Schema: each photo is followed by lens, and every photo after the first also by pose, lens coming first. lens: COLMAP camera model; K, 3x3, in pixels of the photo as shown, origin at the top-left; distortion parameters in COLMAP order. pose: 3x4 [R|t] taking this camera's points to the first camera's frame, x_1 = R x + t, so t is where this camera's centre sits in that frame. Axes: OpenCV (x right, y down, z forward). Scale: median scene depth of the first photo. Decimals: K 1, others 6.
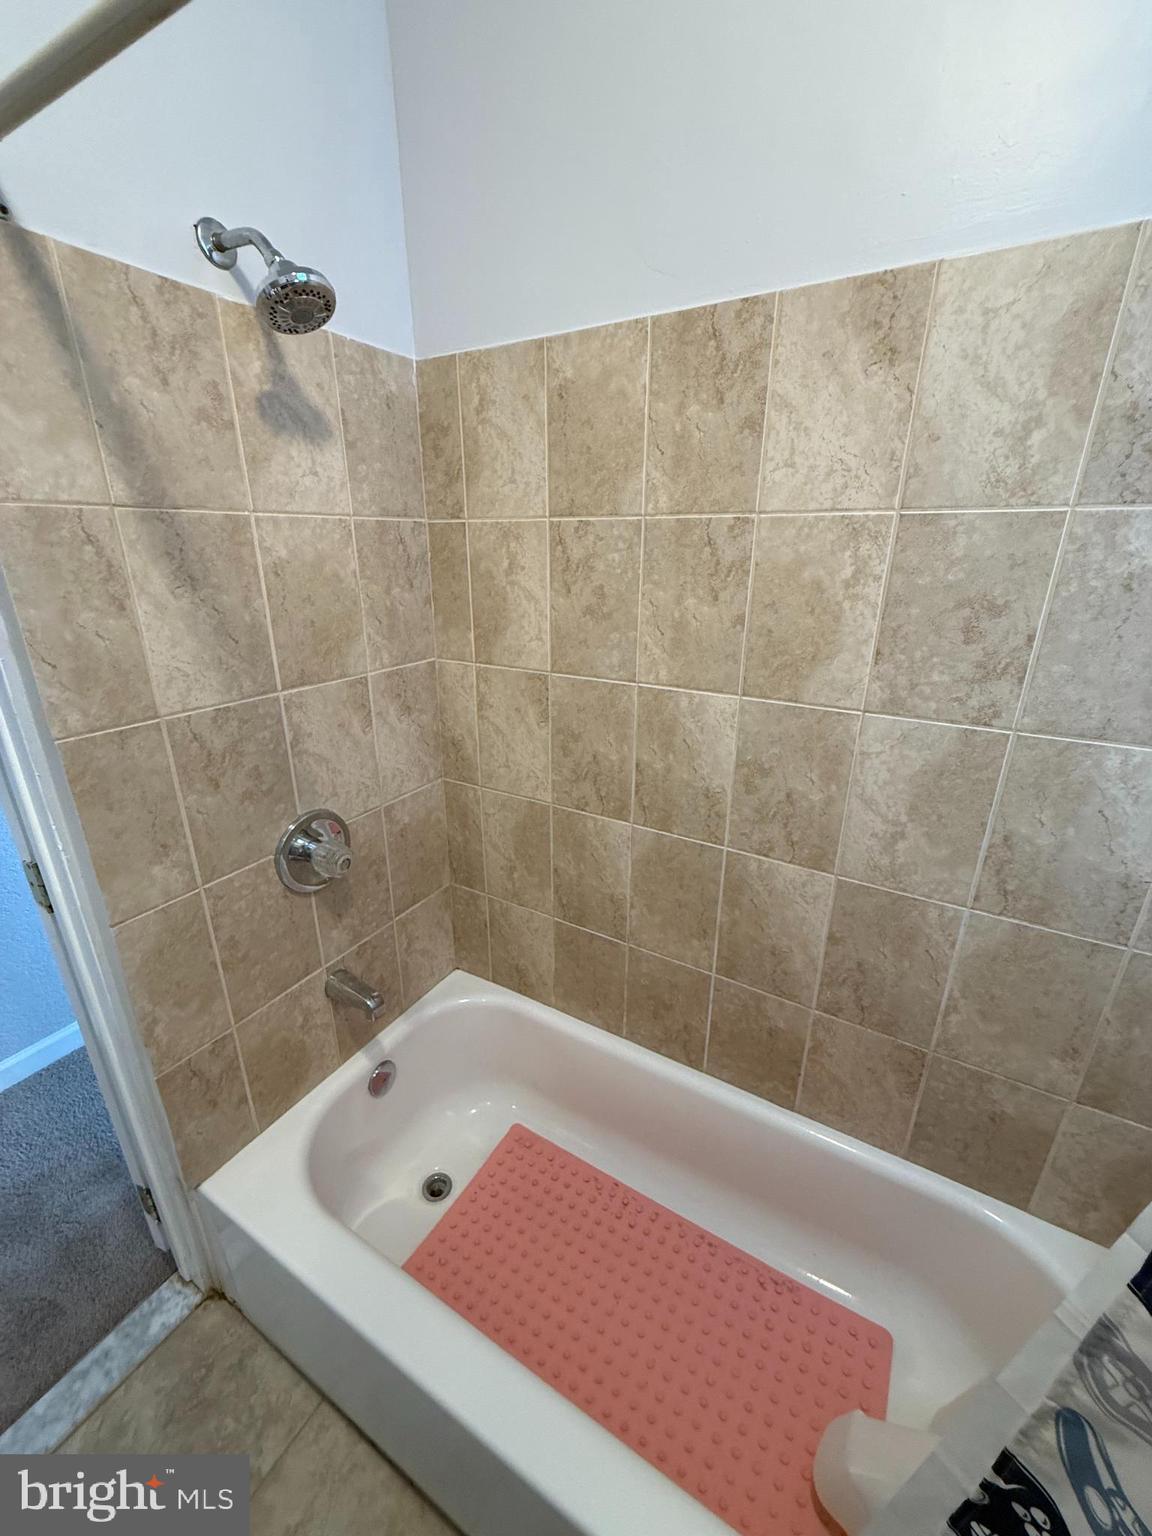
lens RADIAL K [[610.6, 0, 573.8], [0, 610.6, 764.3], [0, 0, 1]] dist [-0.003137, 0.000488]
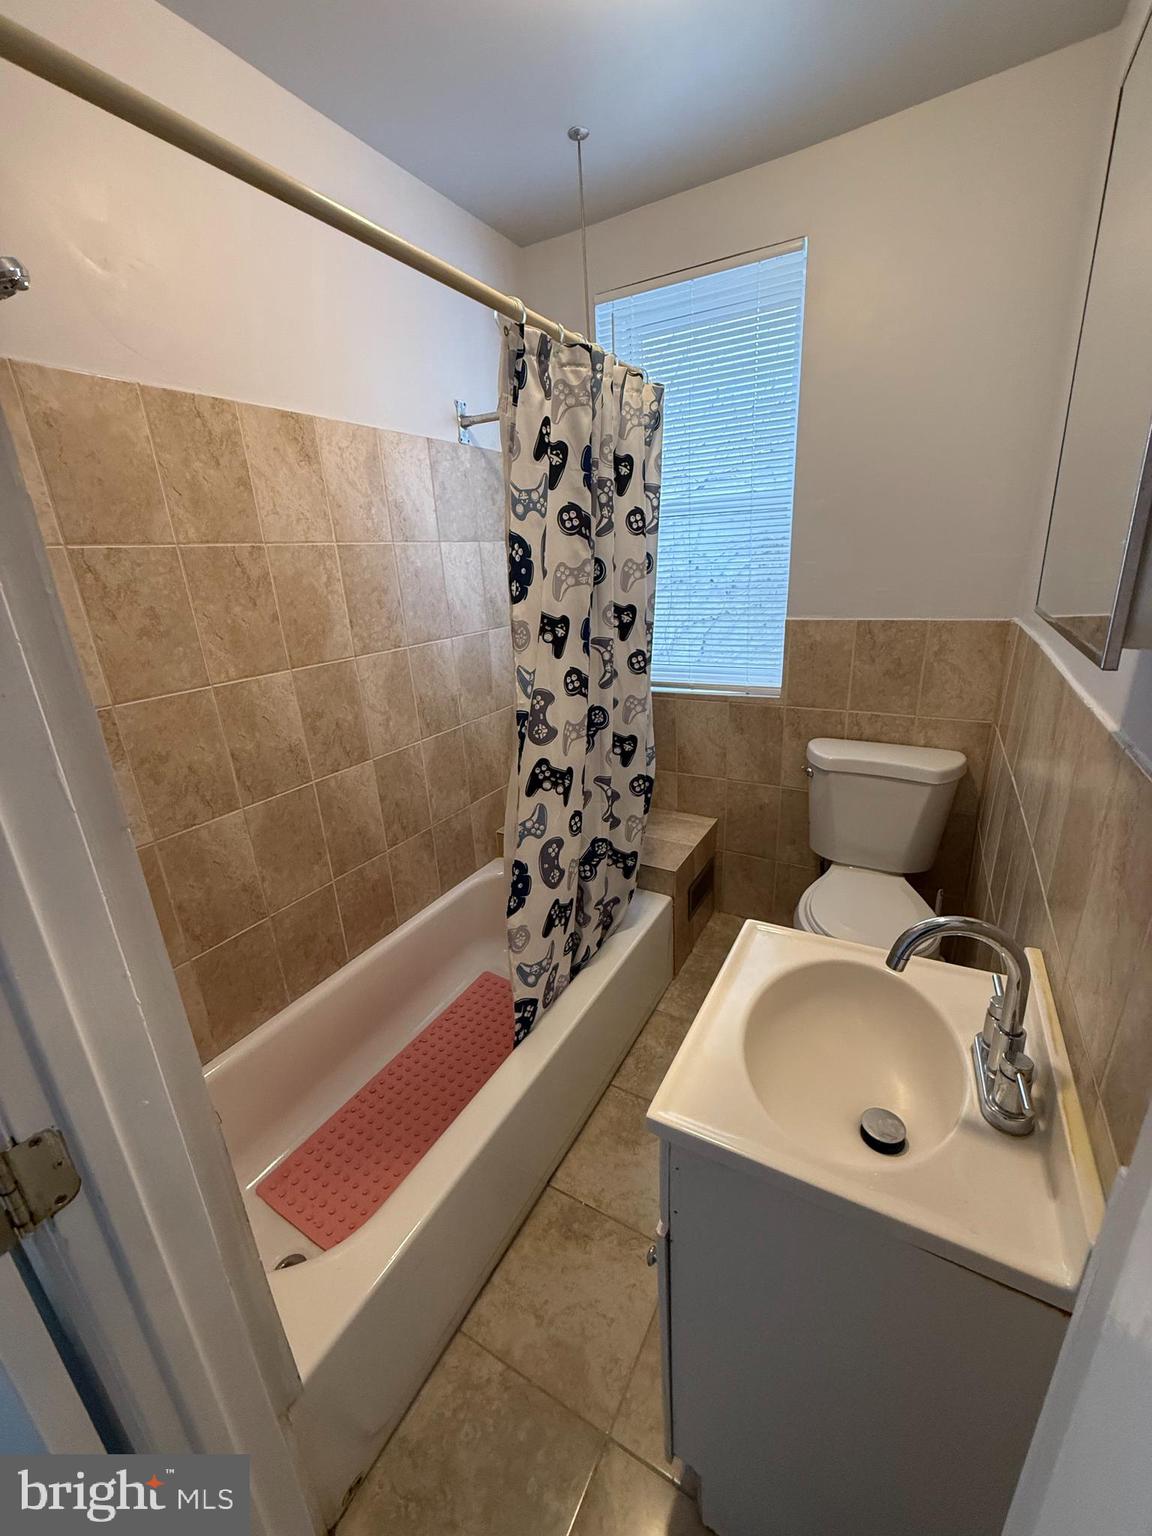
lens RADIAL K [[610.6, 0, 574.6], [0, 610.6, 764.2], [0, 0, 1]] dist [-0.003137, 0.000488]
pose [[-0.014476, -0.318440, 0.947832, -1.119136], [0.392317, 0.870111, 0.298320, -0.082048], [-0.919716, 0.376169, 0.112334, 0.305297]]
